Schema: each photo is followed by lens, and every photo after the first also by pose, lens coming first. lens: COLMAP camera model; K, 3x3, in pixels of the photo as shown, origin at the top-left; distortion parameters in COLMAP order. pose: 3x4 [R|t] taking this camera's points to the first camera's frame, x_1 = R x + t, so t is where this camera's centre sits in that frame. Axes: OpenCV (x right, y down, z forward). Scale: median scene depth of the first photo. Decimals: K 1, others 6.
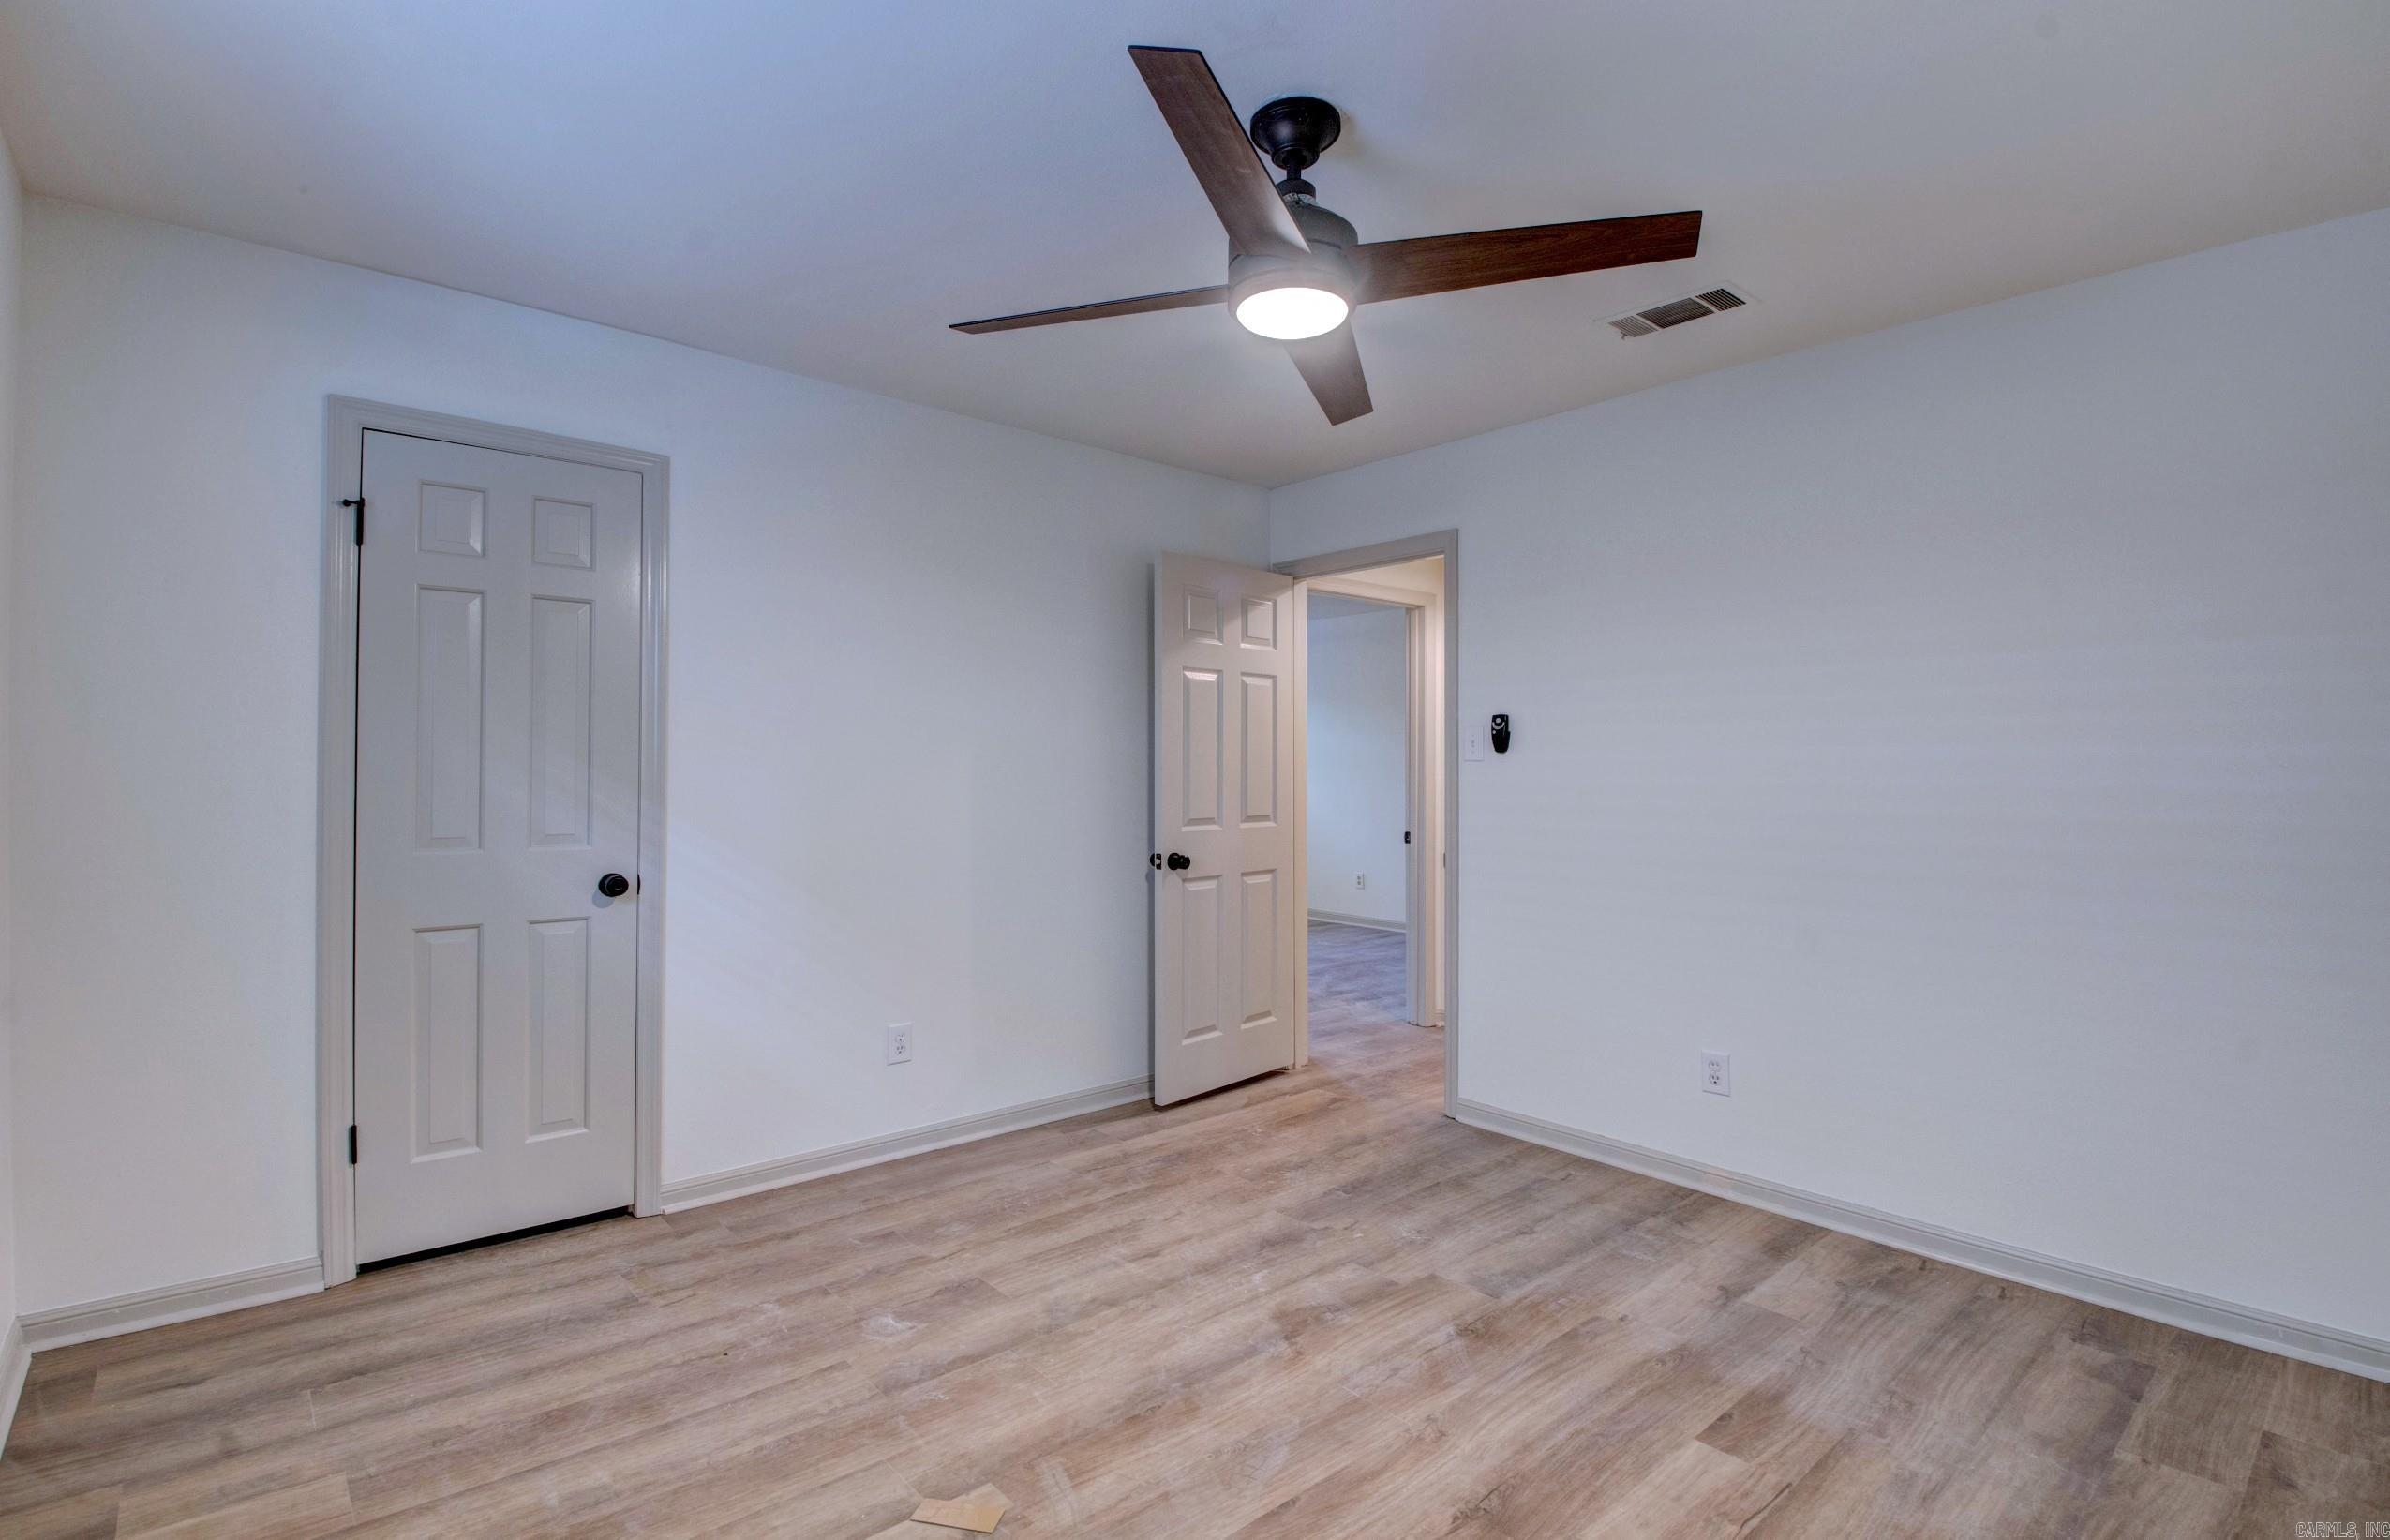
lens RADIAL K [[1111.8, 0, 1186.2], [0, 1111.8, 764.2], [0, 0, 1]] dist [0.026299, -0.033473]
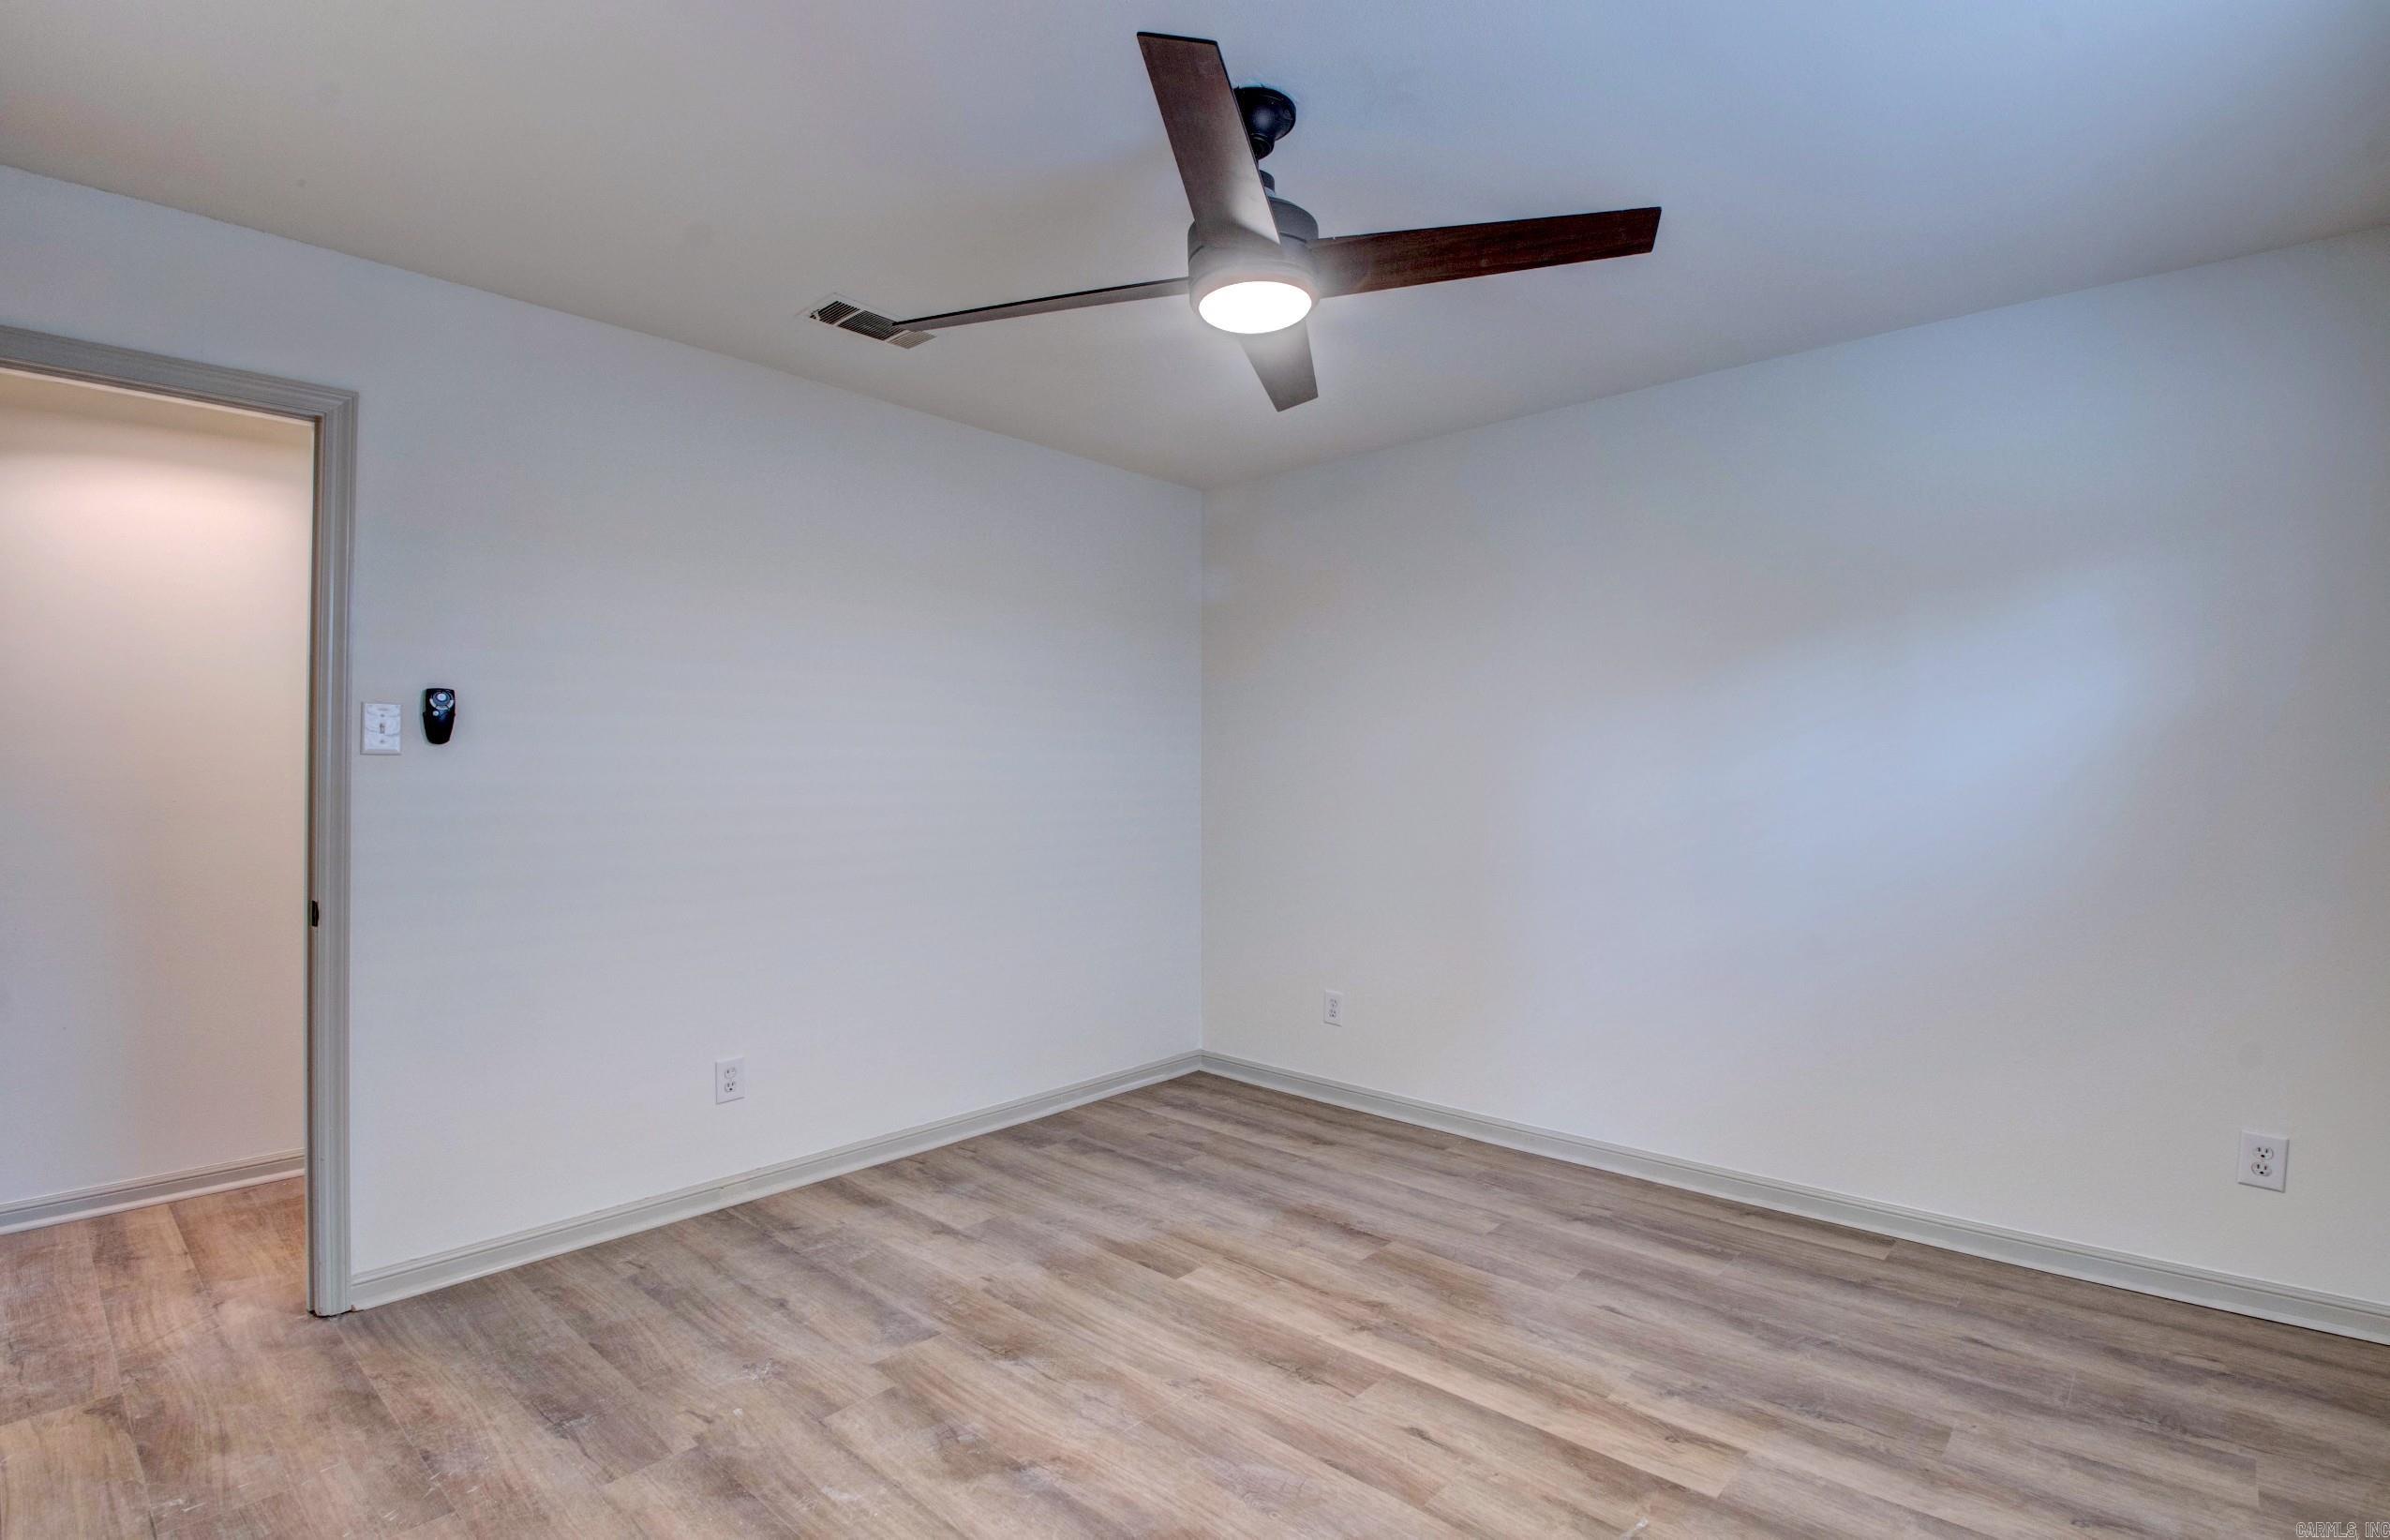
lens RADIAL K [[1111.8, 0, 1186.2], [0, 1111.8, 764.2], [0, 0, 1]] dist [0.026299, -0.033473]
pose [[-0.103825, 0.005106, 0.994583, -0.692259], [-0.008430, 0.999946, -0.006013, 0.003906], [-0.994560, -0.009009, -0.103776, 0.911527]]
